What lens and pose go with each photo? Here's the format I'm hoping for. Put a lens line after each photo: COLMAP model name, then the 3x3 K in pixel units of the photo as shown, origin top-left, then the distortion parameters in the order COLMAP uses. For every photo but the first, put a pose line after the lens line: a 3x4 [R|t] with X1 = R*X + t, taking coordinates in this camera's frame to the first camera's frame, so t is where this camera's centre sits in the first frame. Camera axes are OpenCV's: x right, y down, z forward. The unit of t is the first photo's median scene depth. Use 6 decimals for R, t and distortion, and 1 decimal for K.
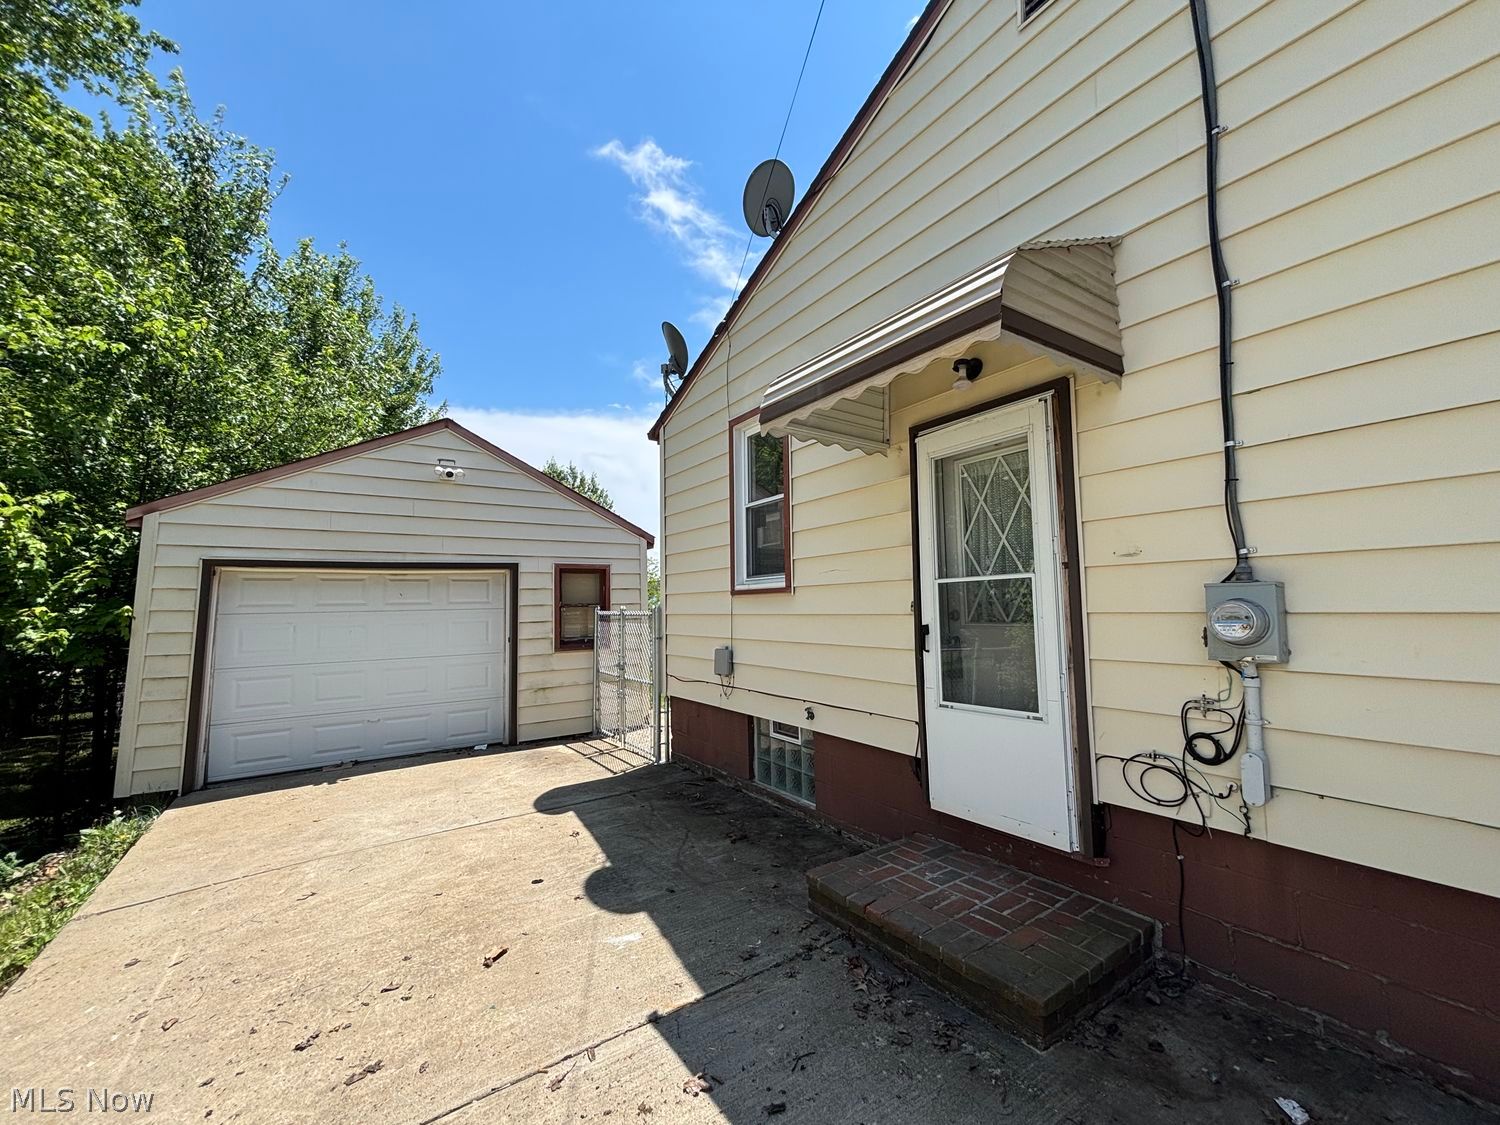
lens RADIAL K [[607.6, 0, 739.5], [0, 607.6, 560.4], [0, 0, 1]] dist [0.003064, 0.000083]
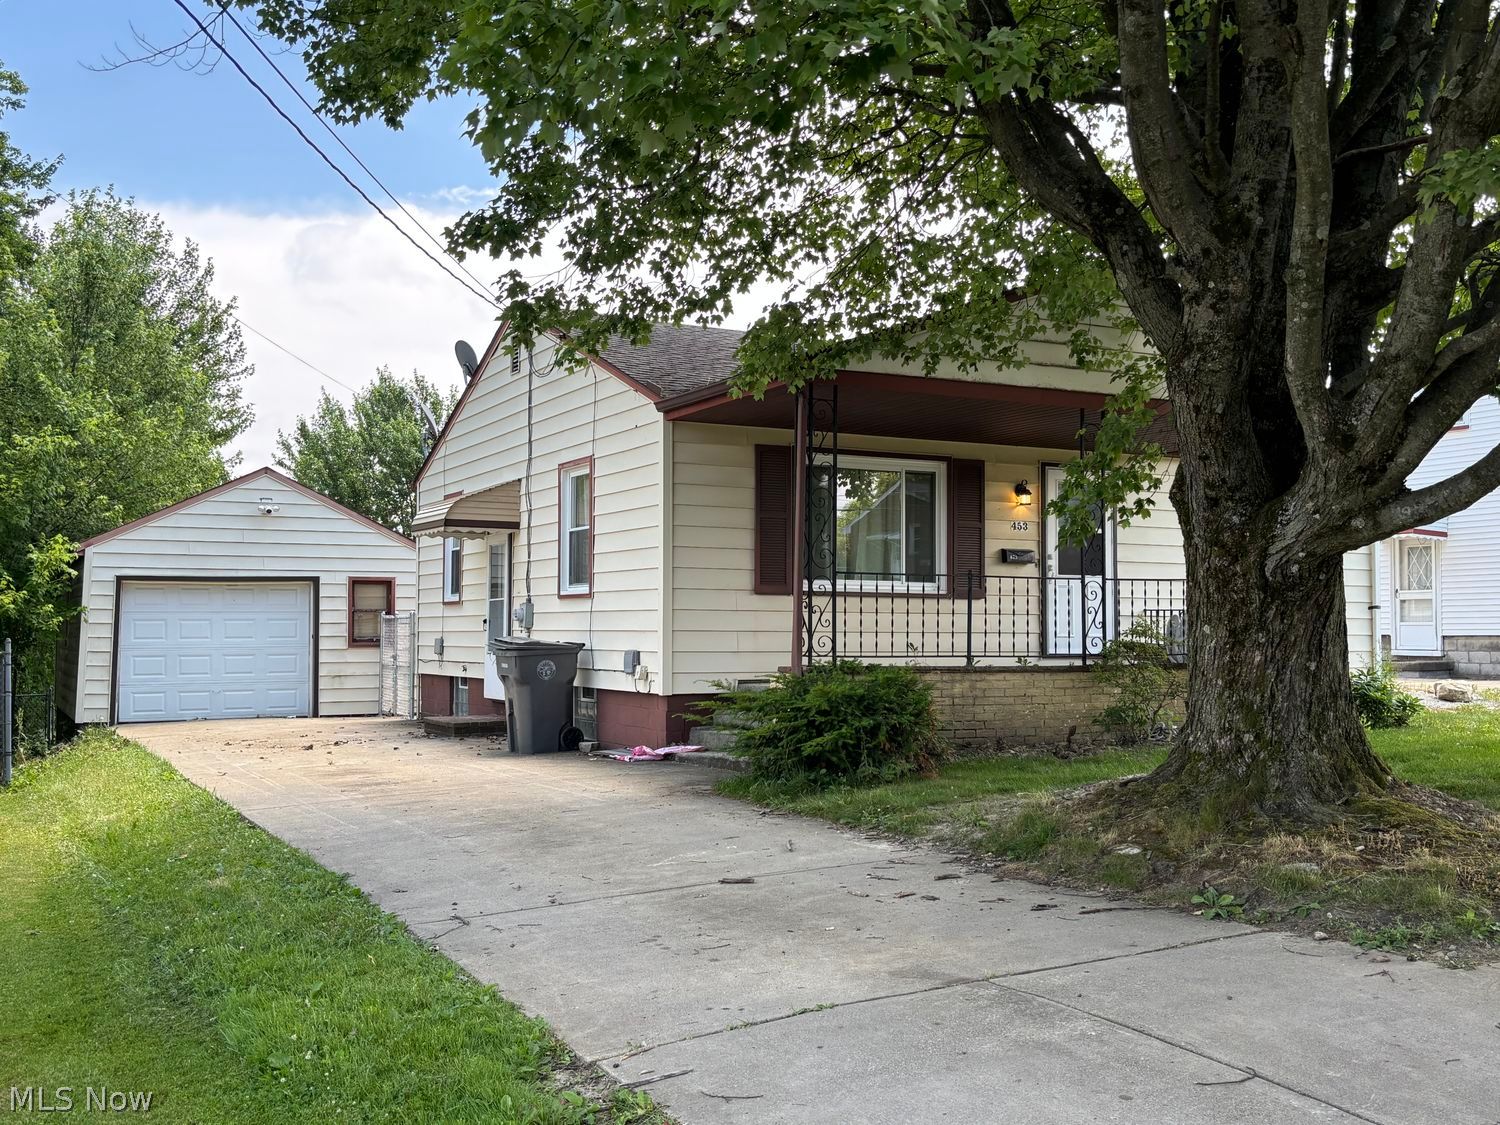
lens RADIAL K [[1618.2, 0, 753.5], [0, 1618.2, 561.9], [0, 0, 1]] dist [0.033436, 0.000000]
pose [[0.994785, 0.013144, -0.101145, 0.861140], [-0.009318, 0.999226, 0.038208, -0.160209], [0.101569, -0.037066, 0.994138, -2.223645]]
